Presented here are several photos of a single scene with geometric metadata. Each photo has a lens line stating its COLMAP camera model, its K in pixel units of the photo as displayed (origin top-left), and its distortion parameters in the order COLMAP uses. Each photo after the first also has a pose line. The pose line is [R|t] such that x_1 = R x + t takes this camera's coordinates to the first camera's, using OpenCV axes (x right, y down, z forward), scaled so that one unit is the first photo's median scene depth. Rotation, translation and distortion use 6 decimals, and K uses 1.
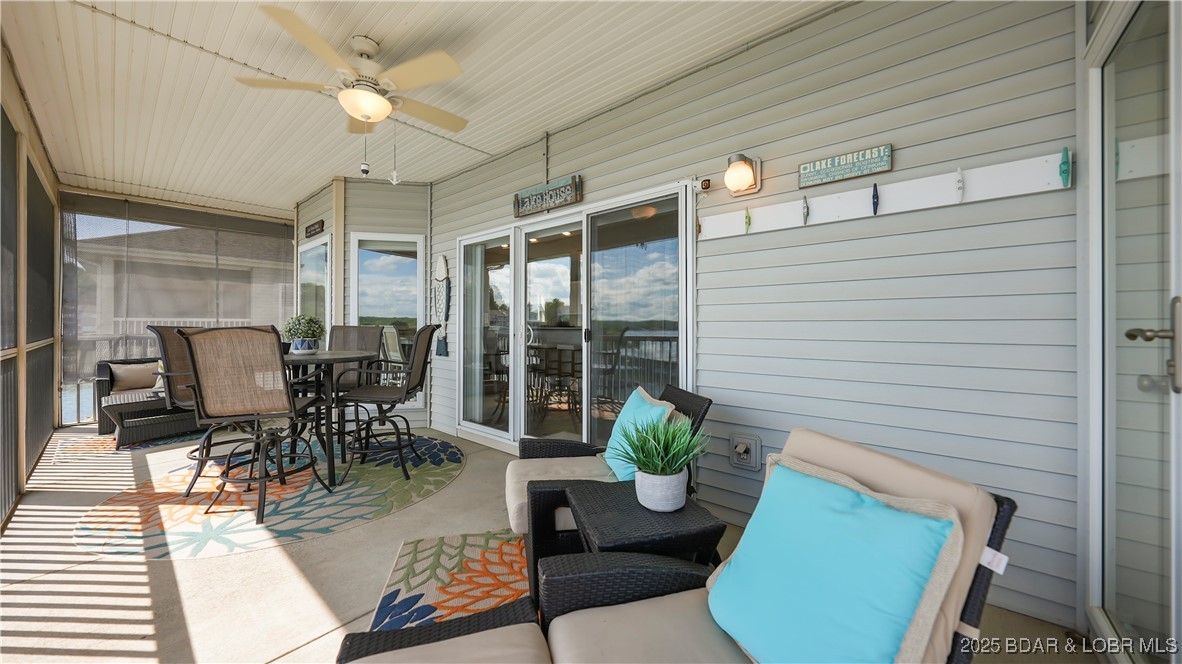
lens RADIAL K [[420.8, 0, 596.2], [0, 420.8, 327.1], [0, 0, 1]] dist [-0.001800, 0.000526]
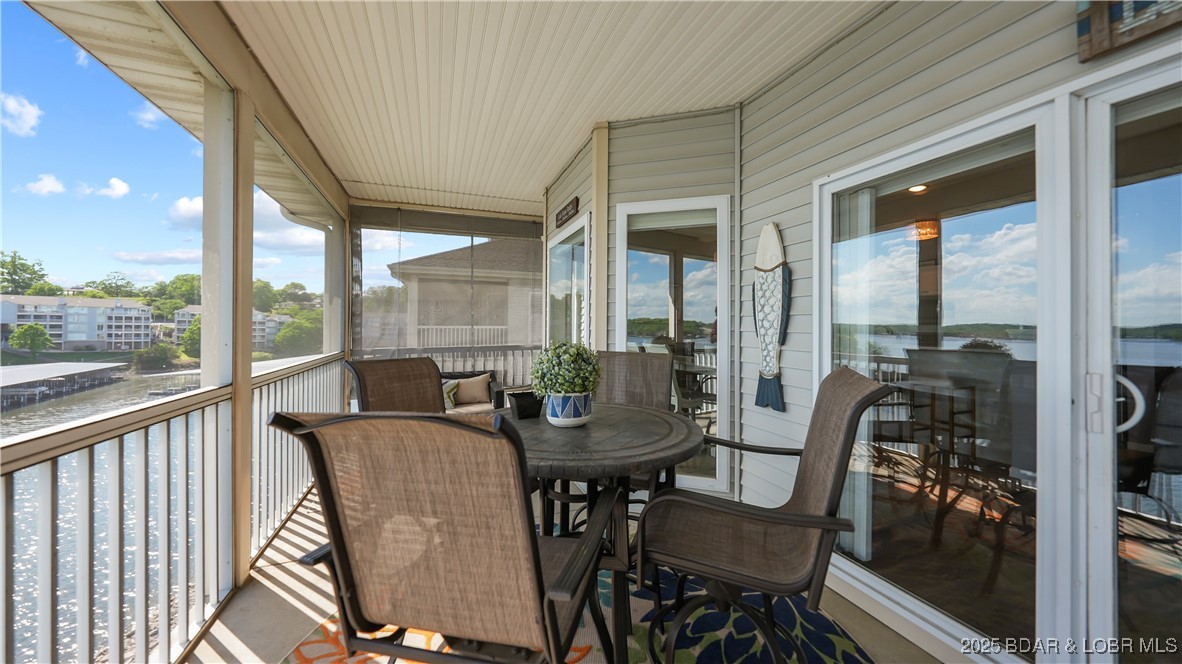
lens RADIAL K [[411.3, 0, 596.7], [0, 411.3, 326.5], [0, 0, 1]] dist [-0.006654, 0.001593]
pose [[0.885481, 0.000821, -0.464675, -0.316744], [-0.004001, 0.999975, -0.005857, -0.032996], [0.464658, 0.007045, 0.885462, 0.425321]]
